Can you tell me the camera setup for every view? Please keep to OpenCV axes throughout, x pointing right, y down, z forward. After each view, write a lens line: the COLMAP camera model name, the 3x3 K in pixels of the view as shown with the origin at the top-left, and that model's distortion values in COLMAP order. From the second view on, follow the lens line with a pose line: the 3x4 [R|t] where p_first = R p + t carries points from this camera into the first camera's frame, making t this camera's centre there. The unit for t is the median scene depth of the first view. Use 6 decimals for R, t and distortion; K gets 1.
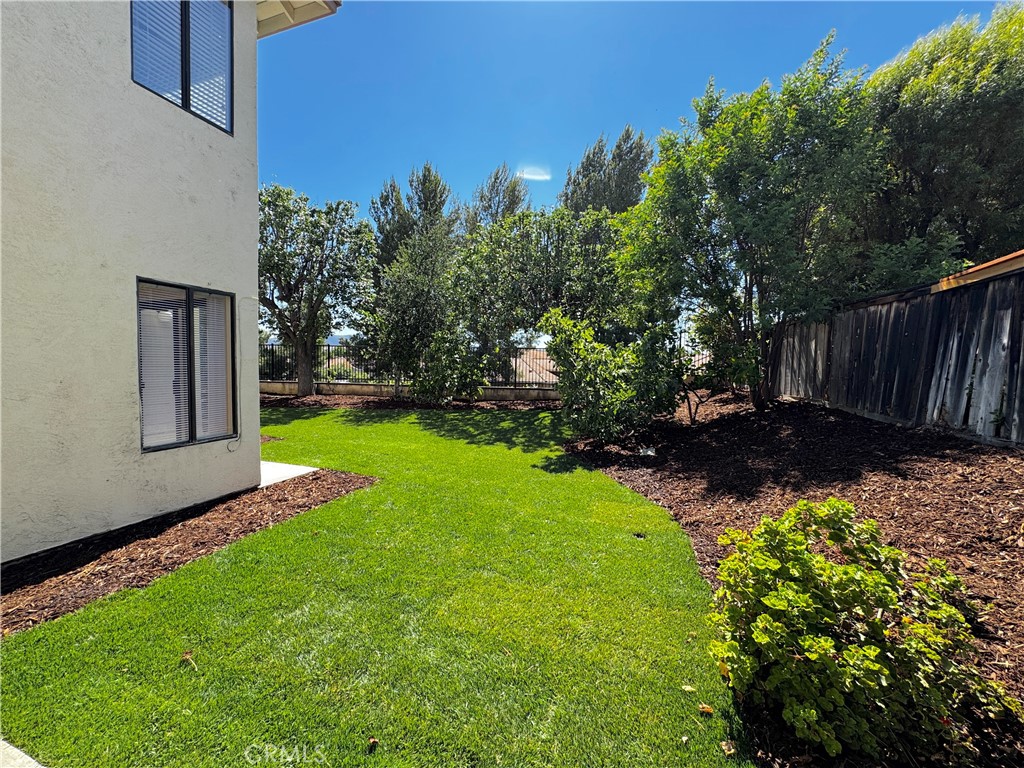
lens RADIAL K [[407.6, 0, 510.0], [0, 407.6, 382.8], [0, 0, 1]] dist [-0.004520, 0.001446]
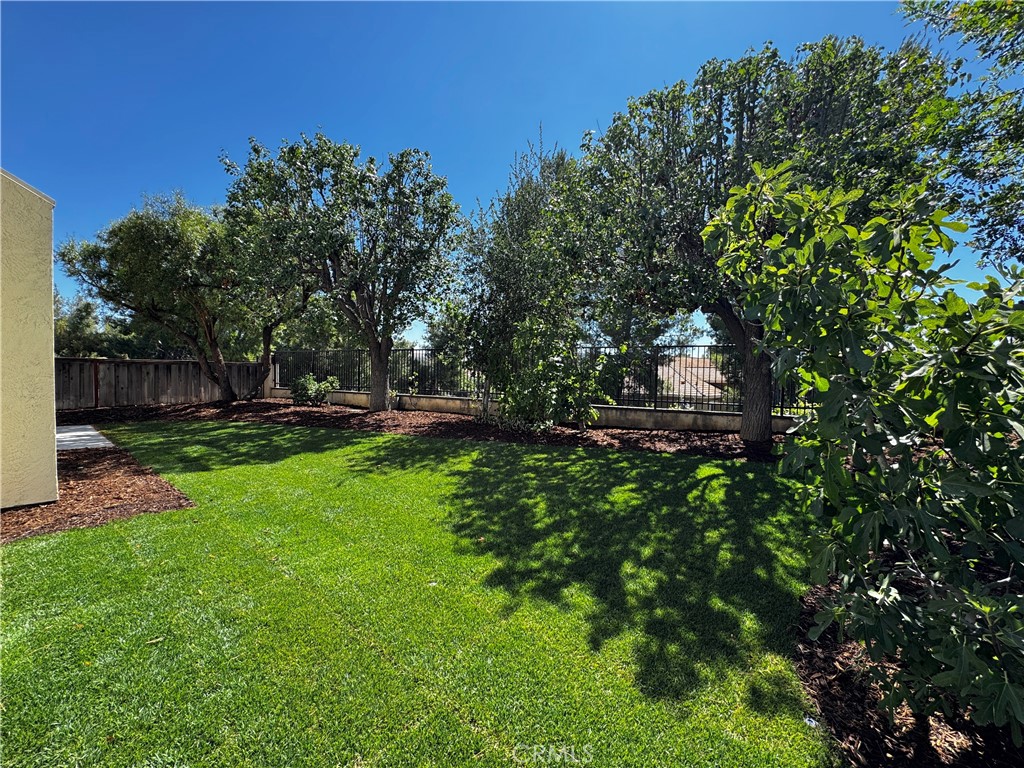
lens RADIAL K [[407.6, 0, 507.8], [0, 407.6, 387.9], [0, 0, 1]] dist [-0.004520, 0.001446]
pose [[0.937032, 0.012888, -0.349006, 0.023382], [-0.016973, 0.999819, -0.008649, -0.014281], [0.348832, 0.014028, 0.937080, 0.401493]]
